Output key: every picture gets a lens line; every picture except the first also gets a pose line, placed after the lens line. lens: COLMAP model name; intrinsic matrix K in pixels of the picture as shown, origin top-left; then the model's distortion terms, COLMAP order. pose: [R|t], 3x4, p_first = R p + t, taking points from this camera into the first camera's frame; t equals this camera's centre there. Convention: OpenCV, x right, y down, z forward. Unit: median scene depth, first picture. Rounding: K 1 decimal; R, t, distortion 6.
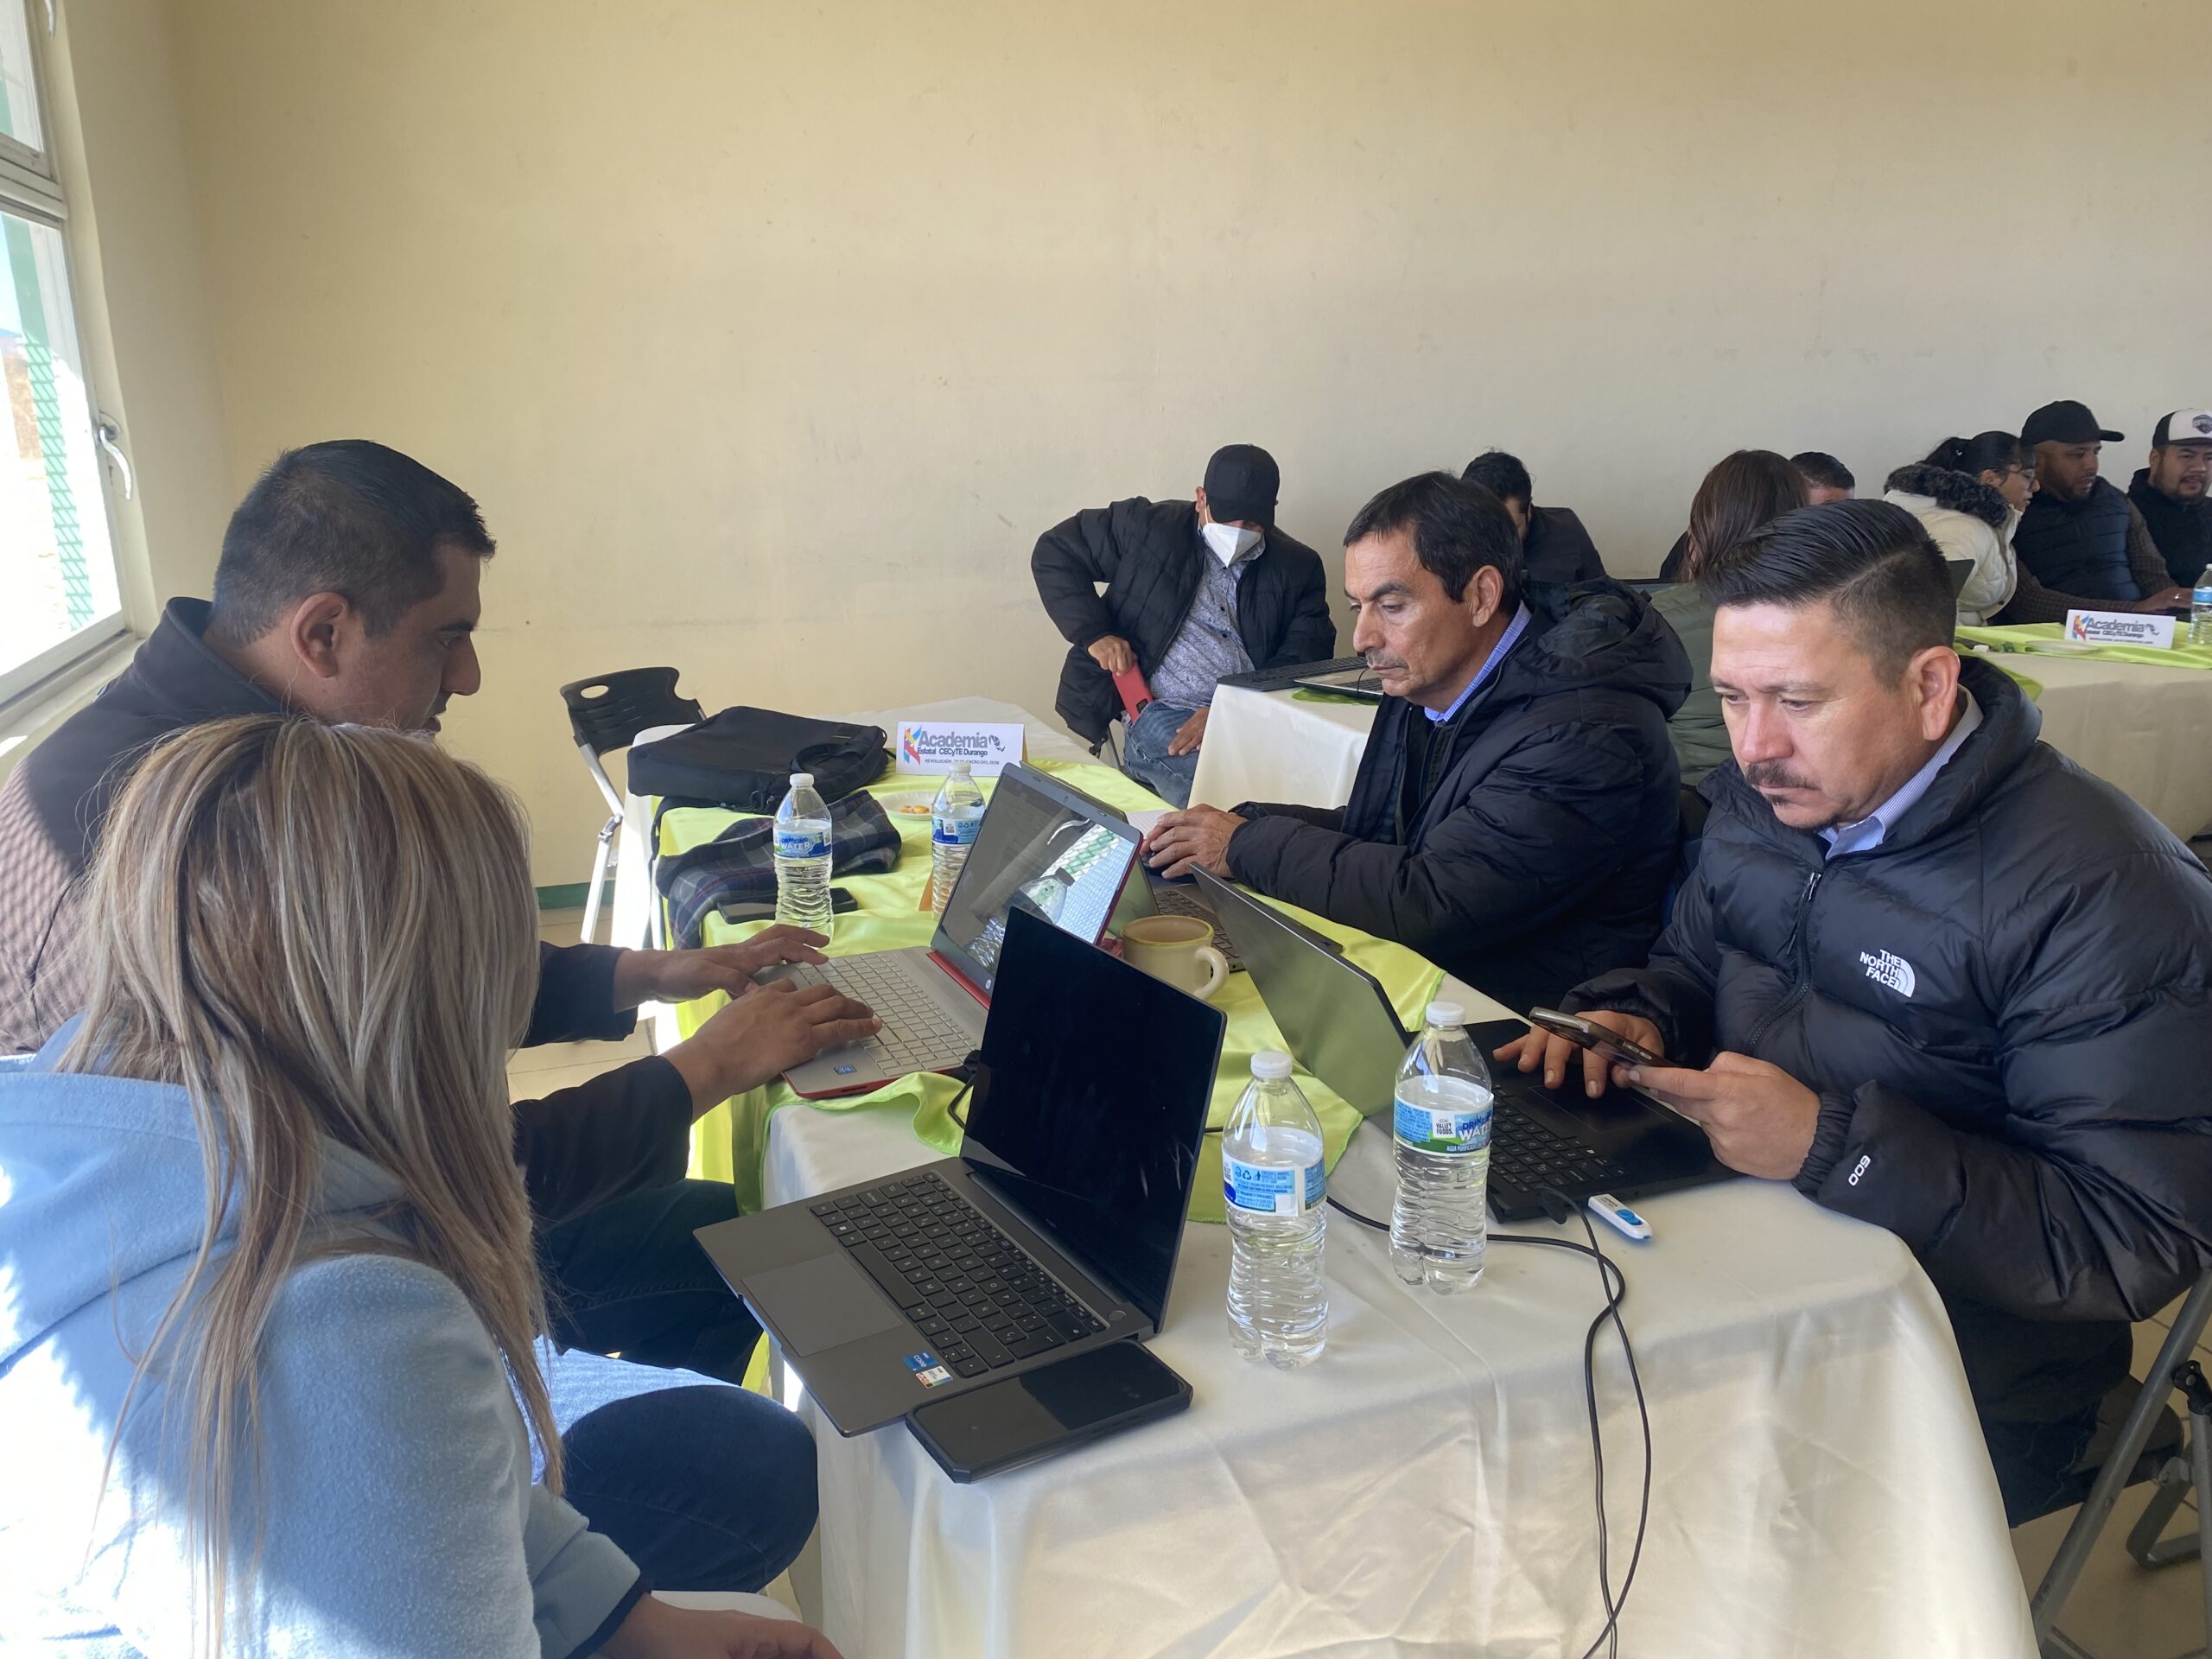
lens RADIAL K [[1705.1, 0, 1091.3], [0, 1705.1, 845.6], [0, 0, 1]] dist [0.041914, -0.033508]
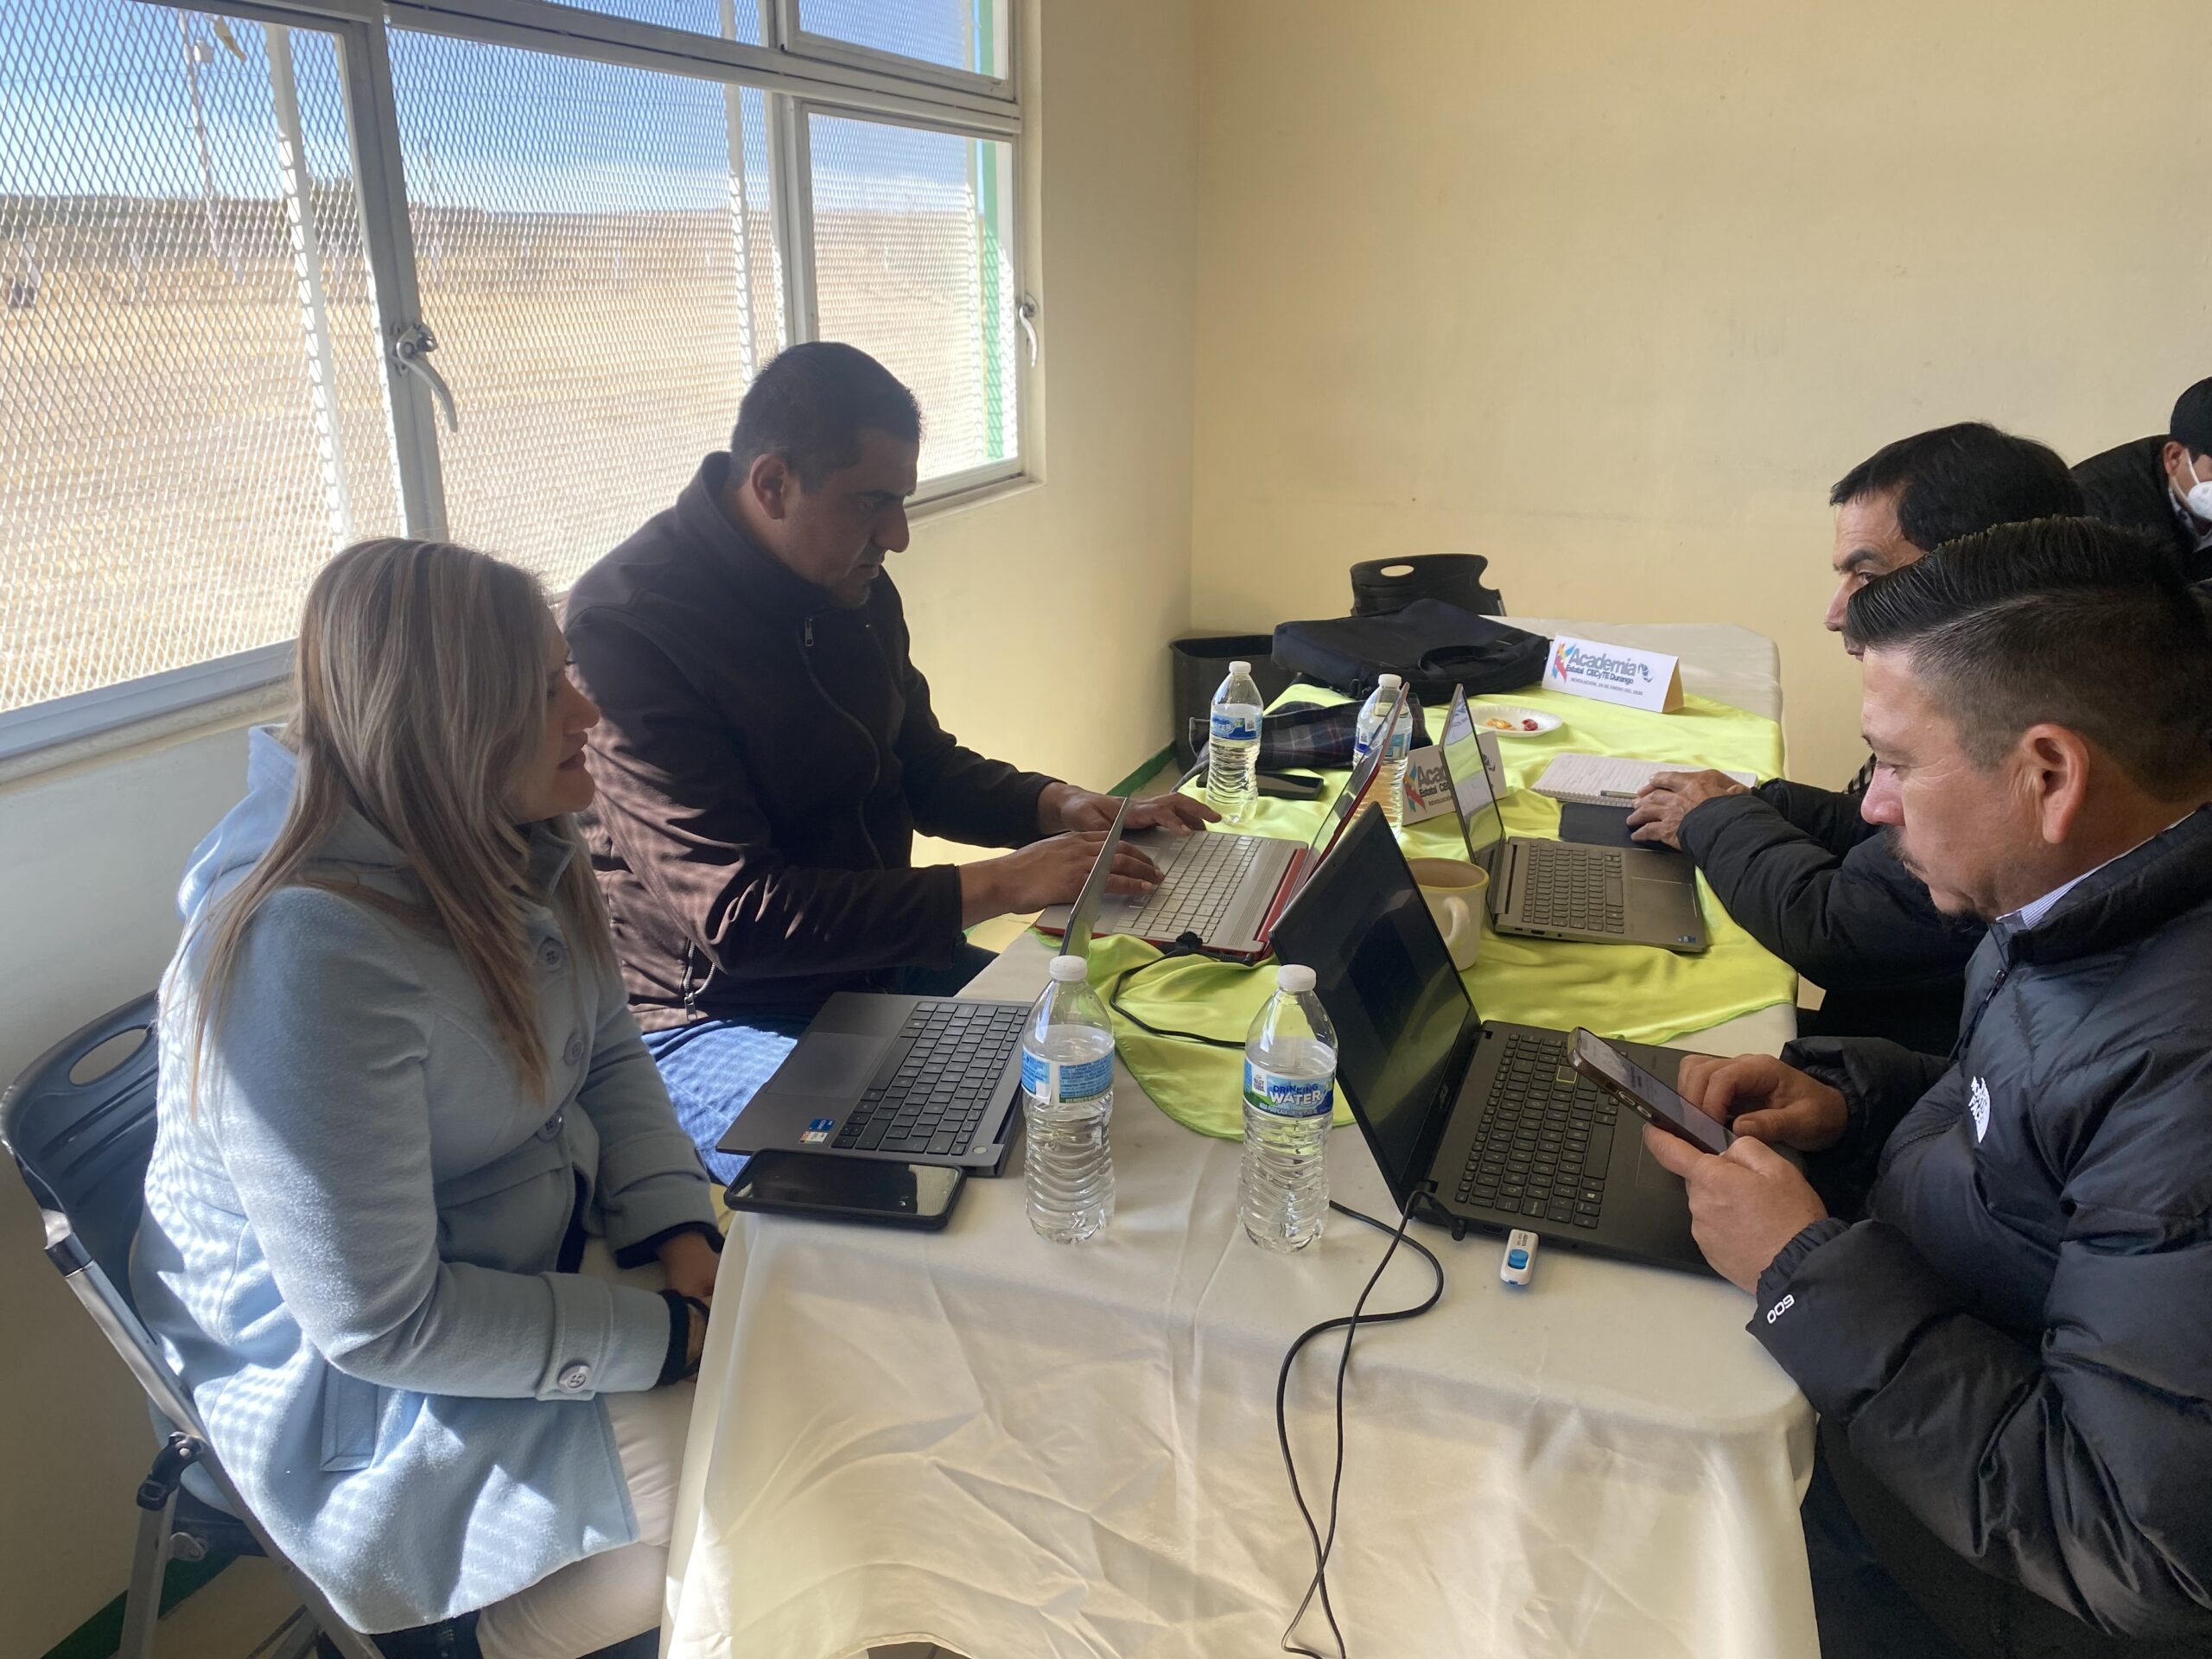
lens RADIAL K [[1705.1, 0, 1069.5], [0, 1705.1, 806.0], [0, 0, 1]] dist [0.041914, -0.033508]
pose [[0.771941, 0.213031, -0.598936, 0.639640], [-0.182634, 0.976777, 0.112033, -0.082171], [0.608893, 0.022903, 0.792921, 0.116375]]
